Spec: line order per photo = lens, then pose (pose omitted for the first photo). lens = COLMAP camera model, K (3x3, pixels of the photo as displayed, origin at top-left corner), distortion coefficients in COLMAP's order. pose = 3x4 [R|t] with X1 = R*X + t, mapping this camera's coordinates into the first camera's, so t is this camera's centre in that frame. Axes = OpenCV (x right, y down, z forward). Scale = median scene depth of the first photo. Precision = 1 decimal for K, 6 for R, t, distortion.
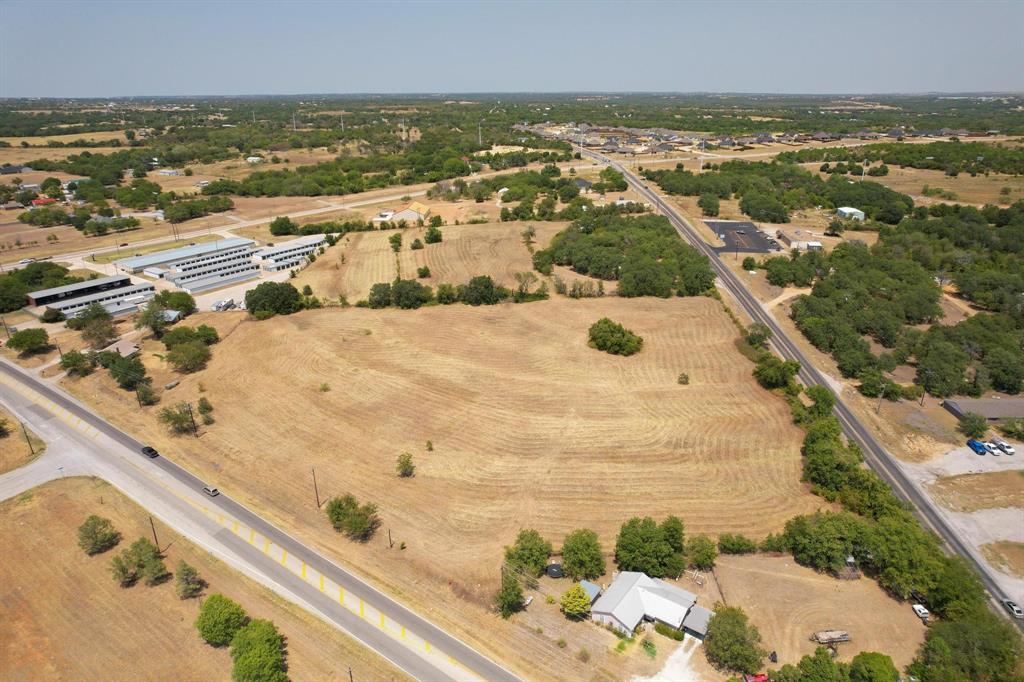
lens RADIAL K [[654.2, 0, 515.1], [0, 654.2, 340.4], [0, 0, 1]] dist [-0.080317, 0.074110]
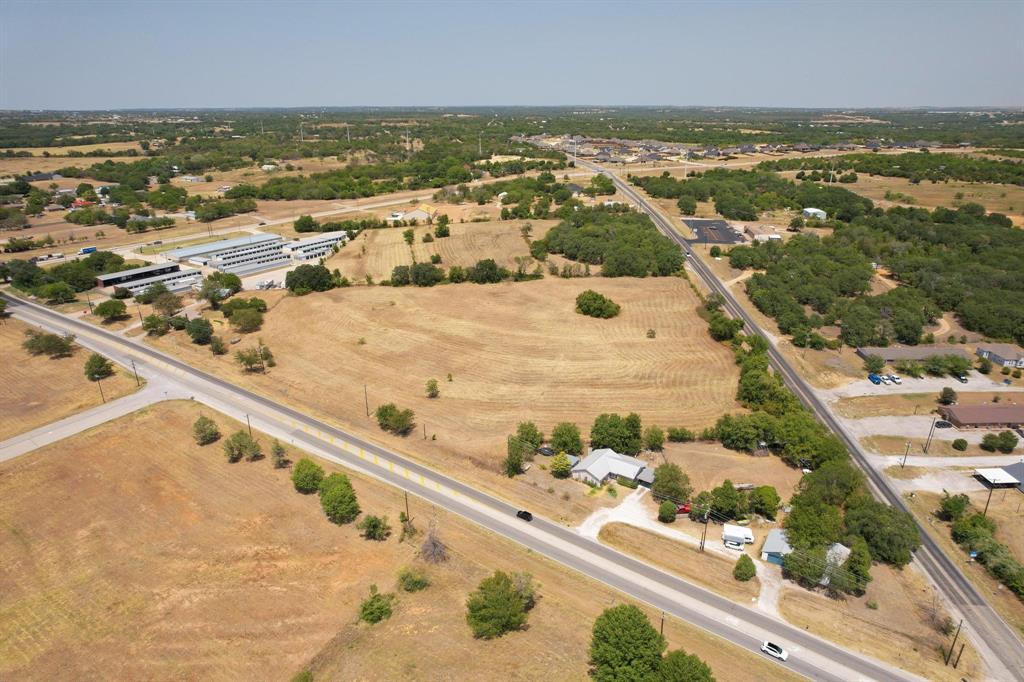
lens RADIAL K [[654.2, 0, 515.1], [0, 654.2, 340.4], [0, 0, 1]] dist [-0.080317, 0.074110]
pose [[0.999988, 0.000399, 0.004820, -0.004441], [-0.000310, 0.999830, -0.018445, 0.057552], [-0.004826, 0.018444, 0.999818, -0.148324]]
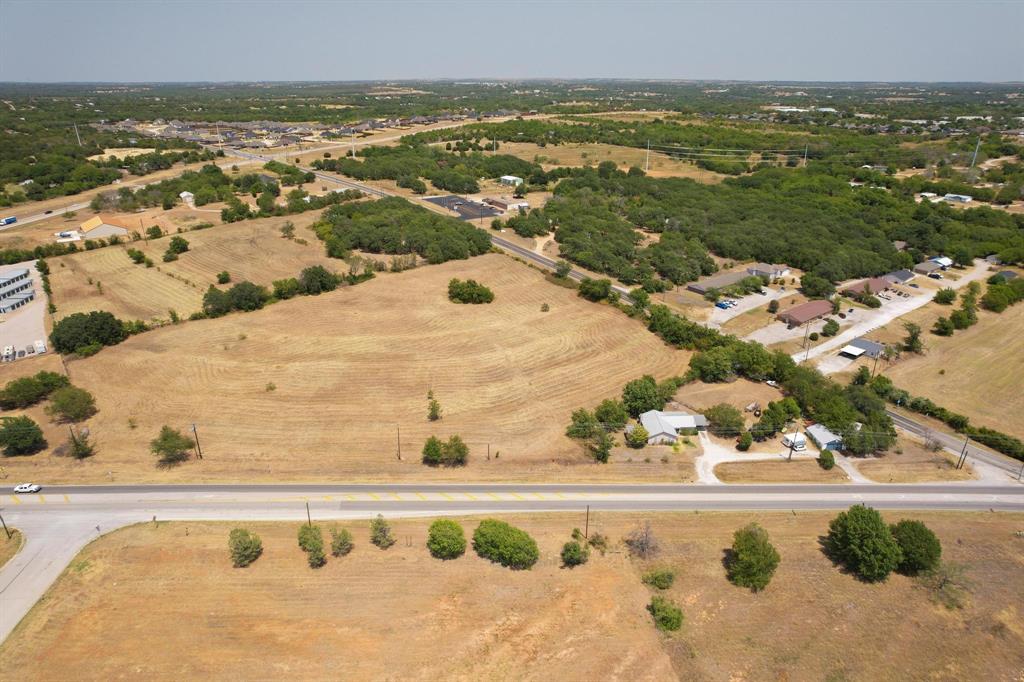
lens RADIAL K [[654.2, 0, 515.1], [0, 654.2, 340.4], [0, 0, 1]] dist [-0.080317, 0.074110]
pose [[0.795549, -0.225301, 0.562442, -0.334023], [0.216057, 0.972756, 0.084060, -0.000158], [-0.566057, 0.054646, 0.822553, -0.033646]]
